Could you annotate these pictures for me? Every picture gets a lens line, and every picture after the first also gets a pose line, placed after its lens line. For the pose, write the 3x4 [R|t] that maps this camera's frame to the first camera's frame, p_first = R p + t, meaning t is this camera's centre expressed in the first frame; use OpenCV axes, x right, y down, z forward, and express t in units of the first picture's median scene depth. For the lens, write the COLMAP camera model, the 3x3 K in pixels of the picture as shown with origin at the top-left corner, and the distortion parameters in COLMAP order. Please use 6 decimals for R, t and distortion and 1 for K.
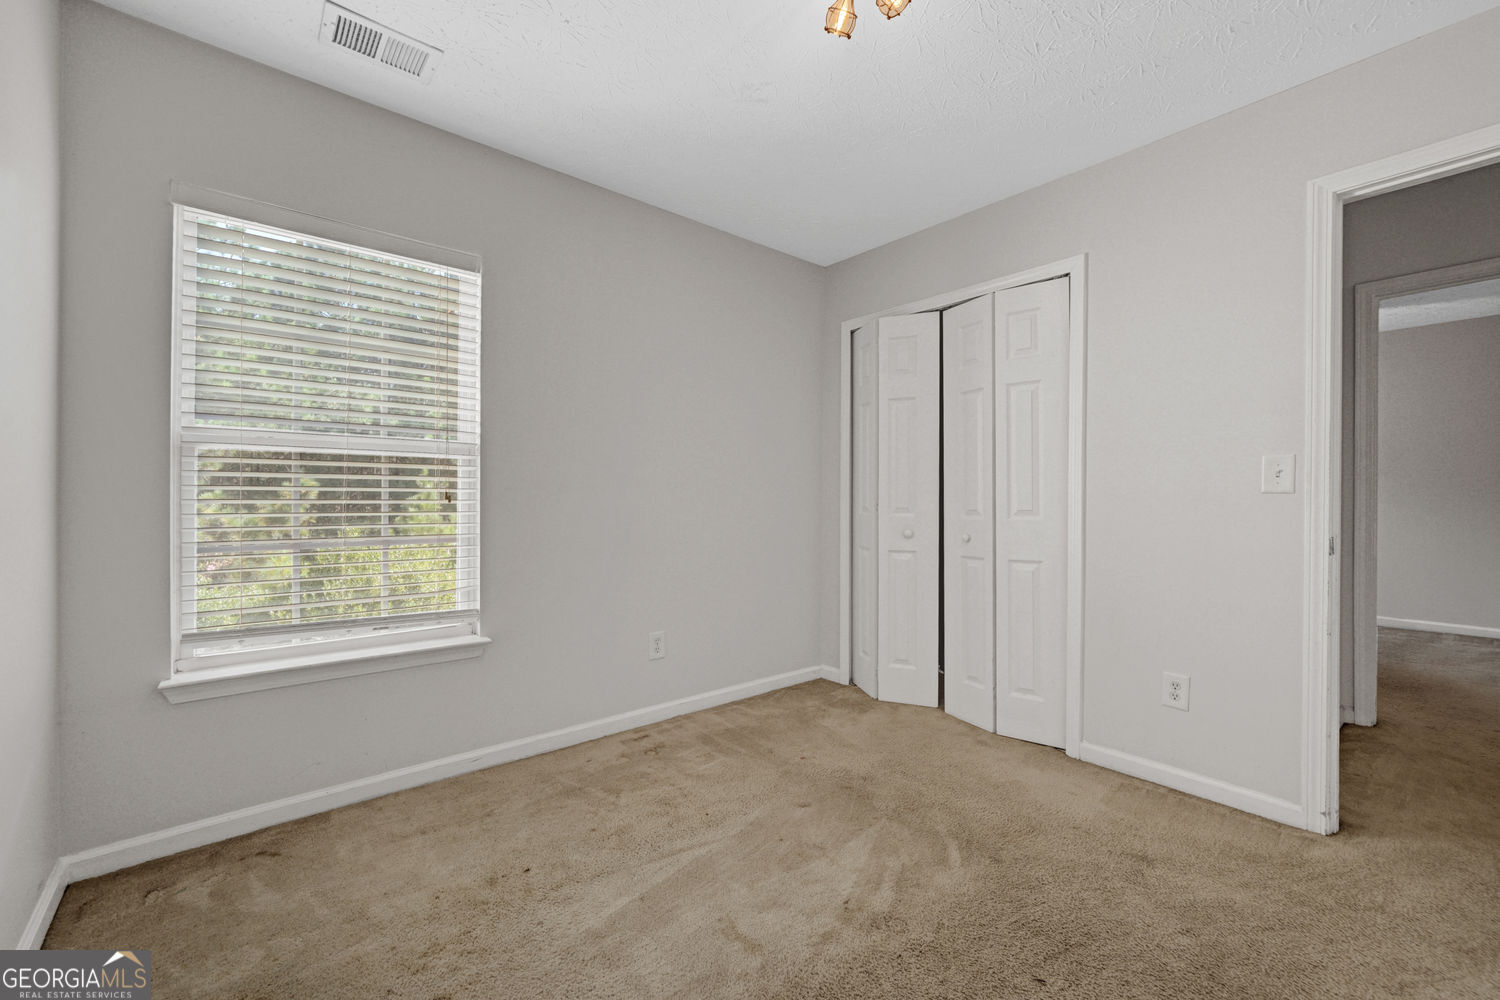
lens RADIAL K [[606.6, 0, 742.4], [0, 606.6, 496.9], [0, 0, 1]] dist [0.003391, -0.000881]
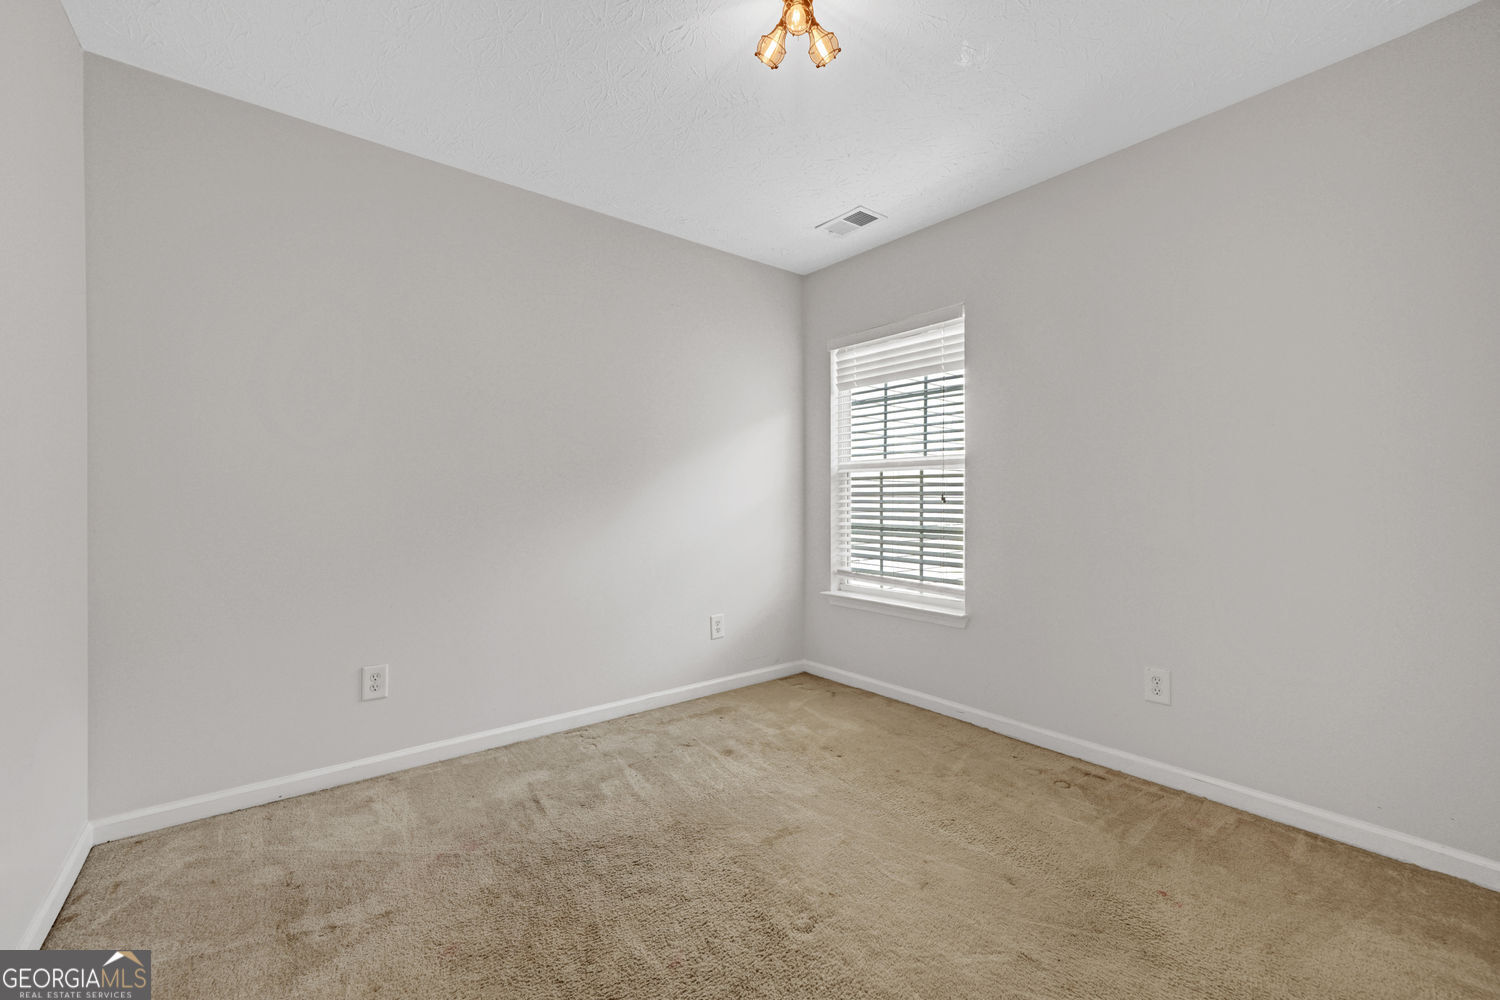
lens RADIAL K [[606.6, 0, 743.8], [0, 606.6, 500.7], [0, 0, 1]] dist [0.003391, -0.000881]
pose [[-0.009605, 0.003369, -0.999948, 0.732449], [0.001431, 0.999993, 0.003355, -0.001981], [0.999953, -0.001398, -0.009609, 0.521738]]
